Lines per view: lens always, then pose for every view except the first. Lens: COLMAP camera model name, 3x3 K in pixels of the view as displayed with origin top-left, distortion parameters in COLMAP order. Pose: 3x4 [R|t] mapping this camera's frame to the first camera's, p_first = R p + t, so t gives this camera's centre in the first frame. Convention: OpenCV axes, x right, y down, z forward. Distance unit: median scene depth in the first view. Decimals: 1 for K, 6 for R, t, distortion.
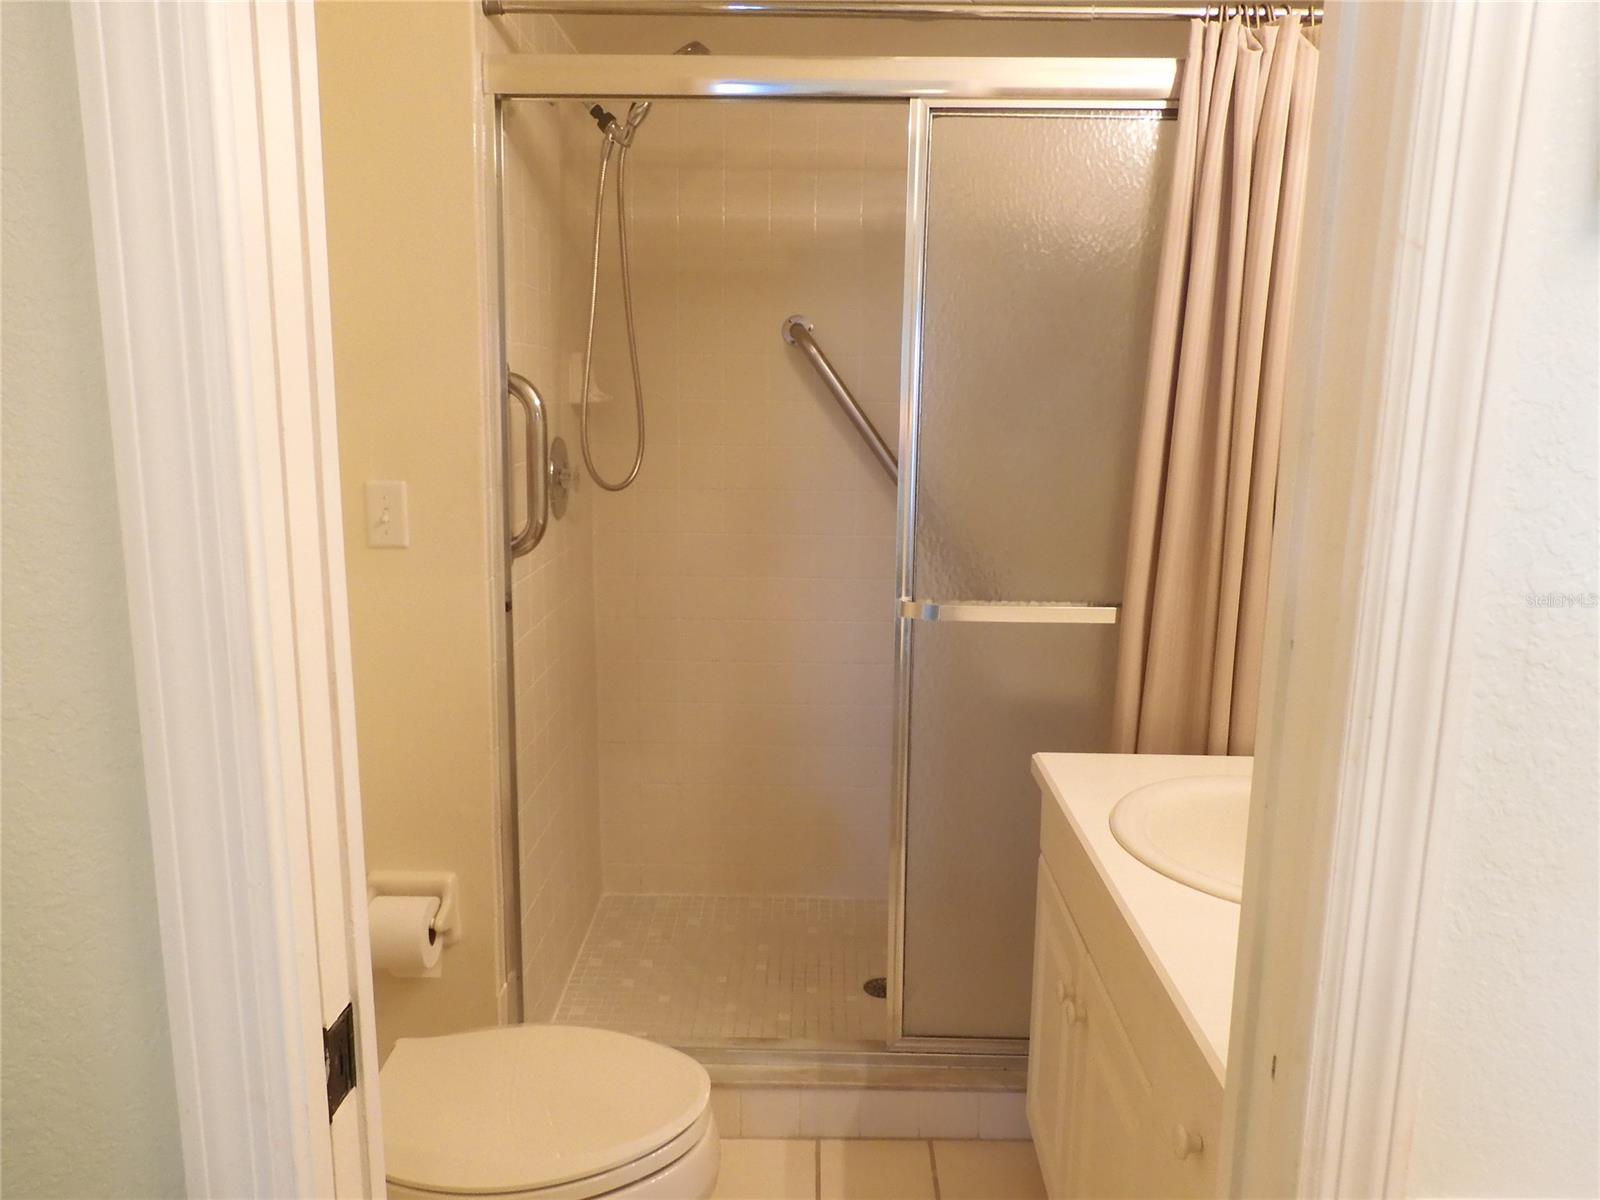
lens RADIAL K [[1143.9, 0, 797.7], [0, 1143.9, 596.1], [0, 0, 1]] dist [-0.001303, 0.000099]
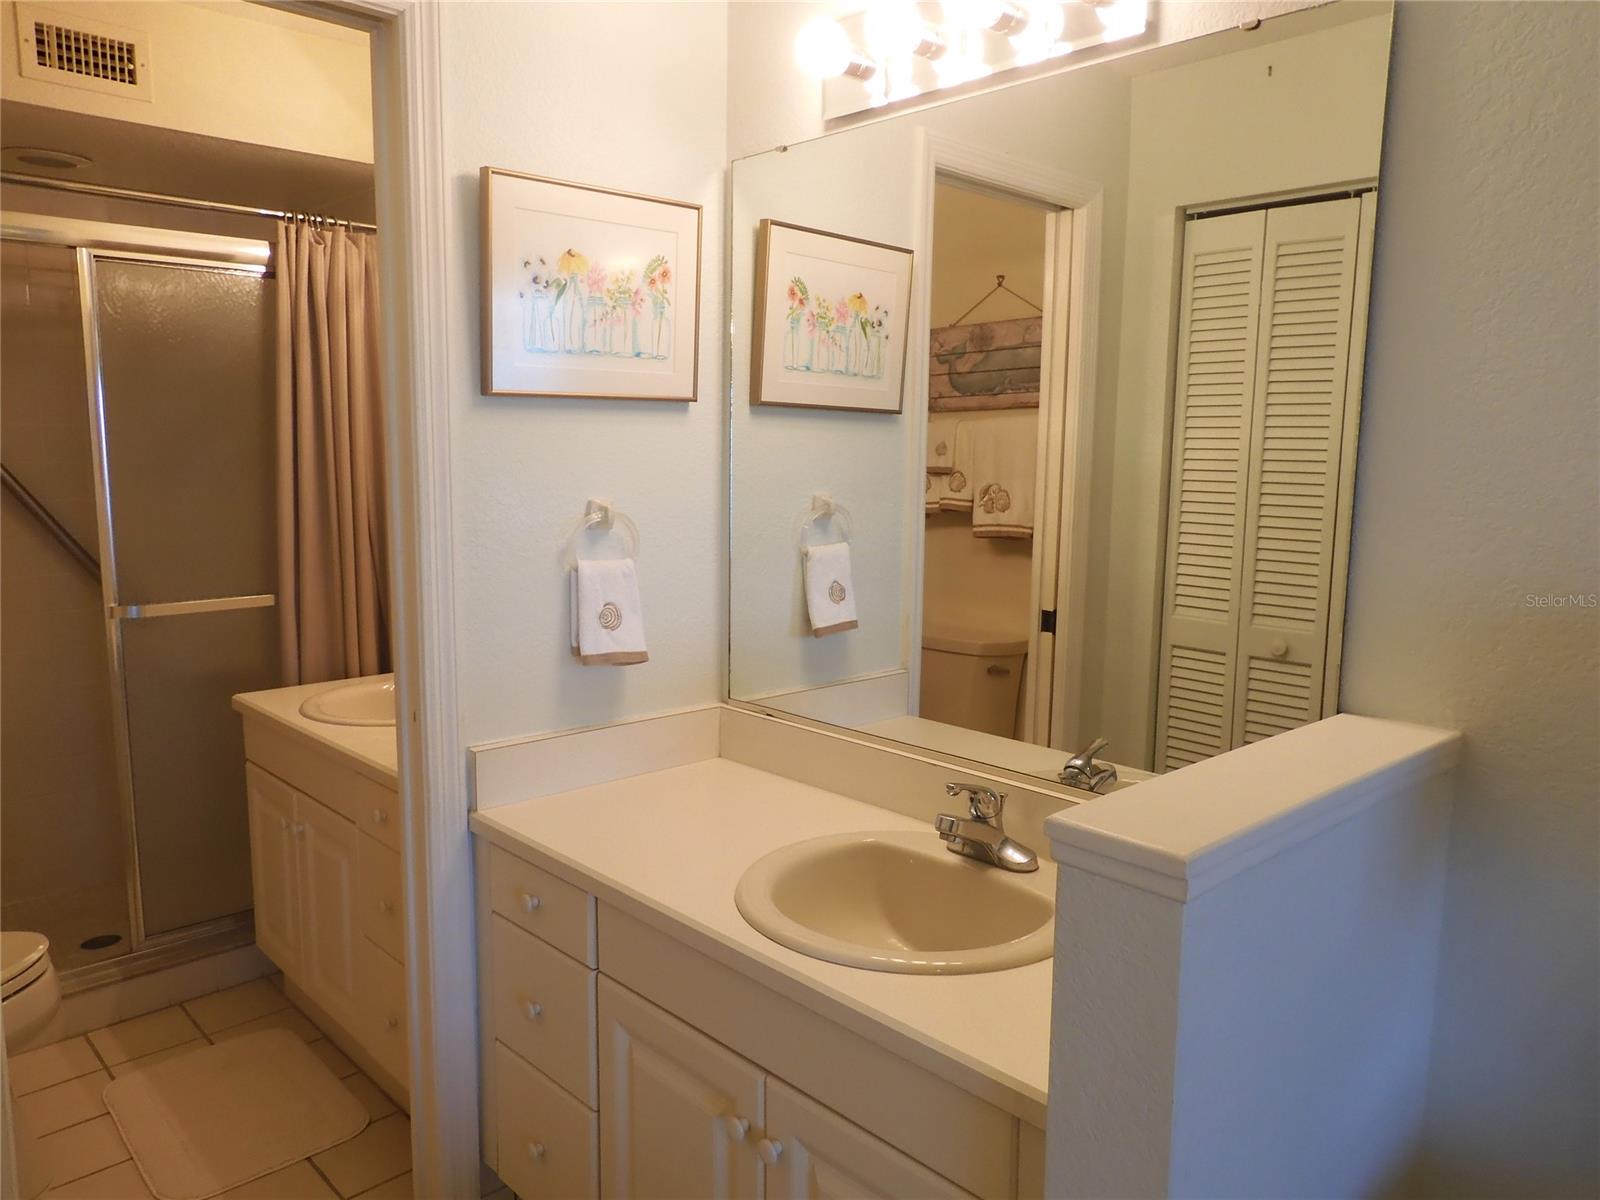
lens RADIAL K [[1202.8, 0, 800.0], [0, 1202.8, 600.0], [0, 0, 1]] dist [0.004054, -0.000882]
pose [[0.719446, -0.100178, 0.687286, -0.290430], [0.131127, 0.991339, 0.007234, 0.089782], [-0.682058, 0.084917, 0.726351, -0.577878]]
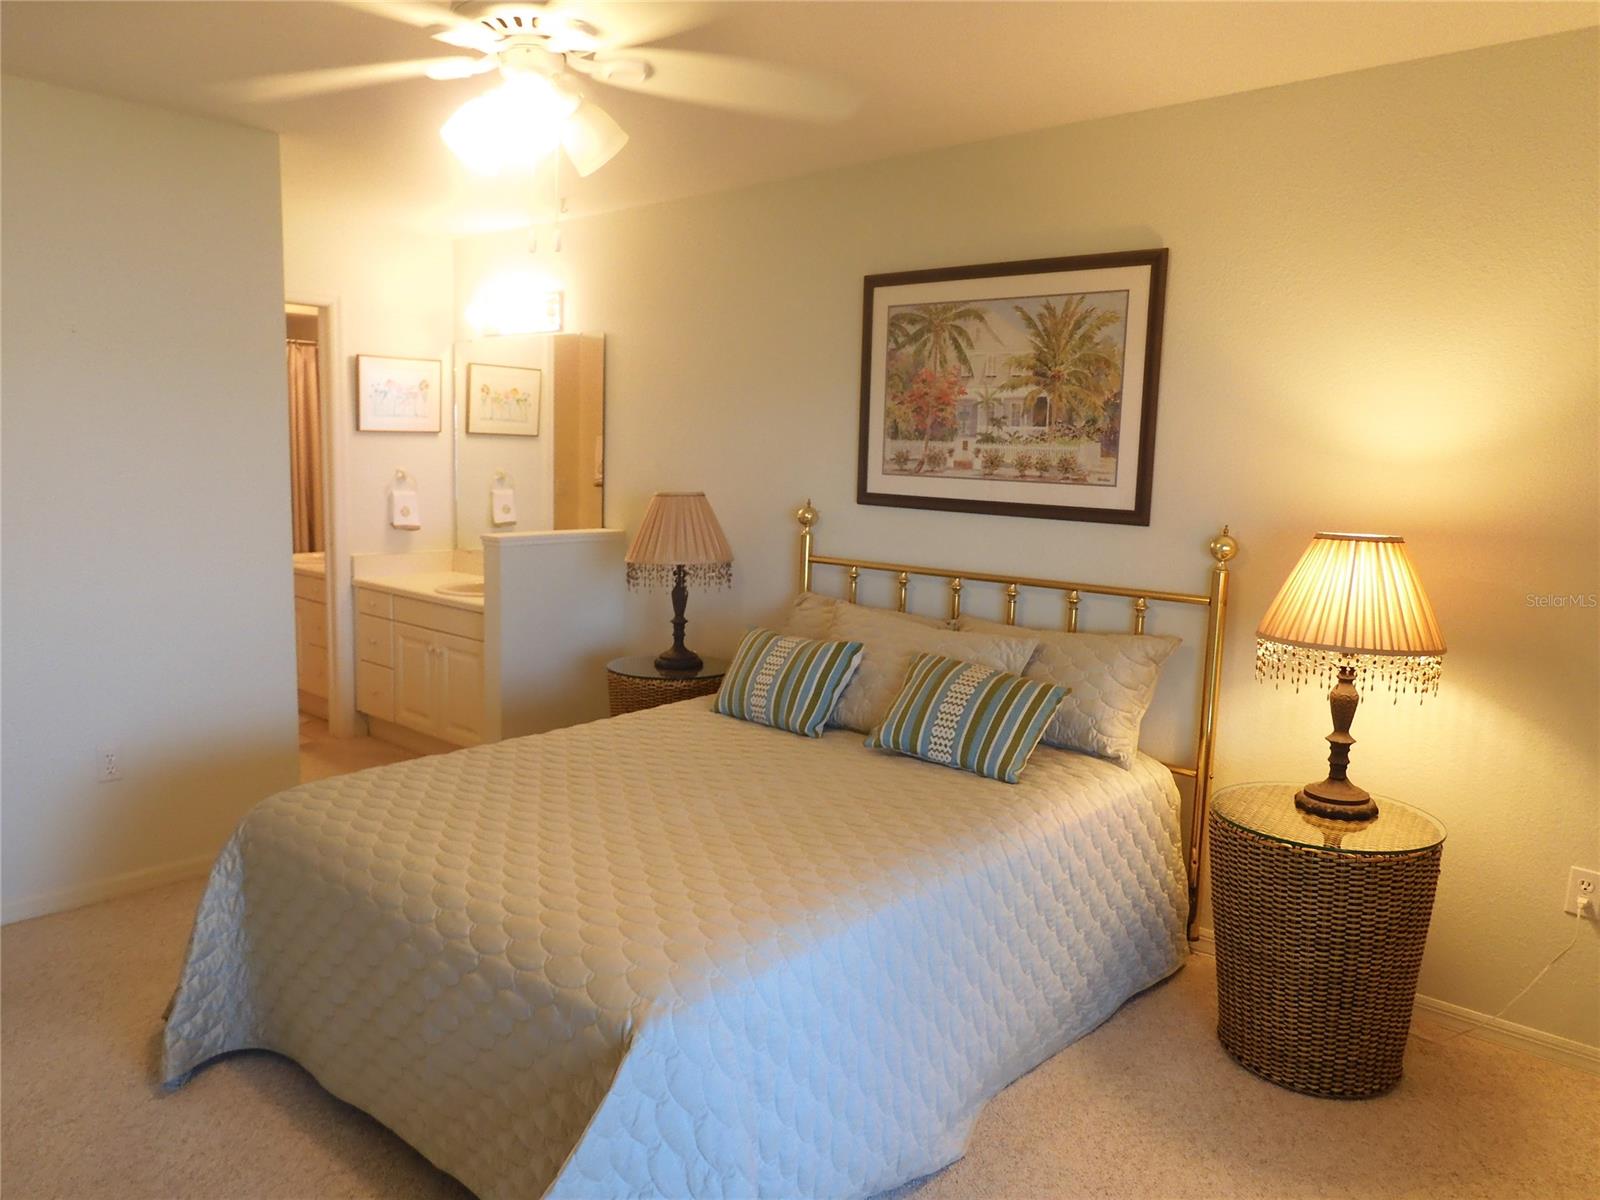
lens RADIAL K [[1143.9, 0, 797.7], [0, 1143.9, 596.1], [0, 0, 1]] dist [-0.001303, 0.000099]
pose [[0.648504, -0.104257, 0.754038, -1.196684], [0.121798, 0.992026, 0.032412, 0.324545], [-0.751404, 0.070821, 0.656031, -2.248037]]
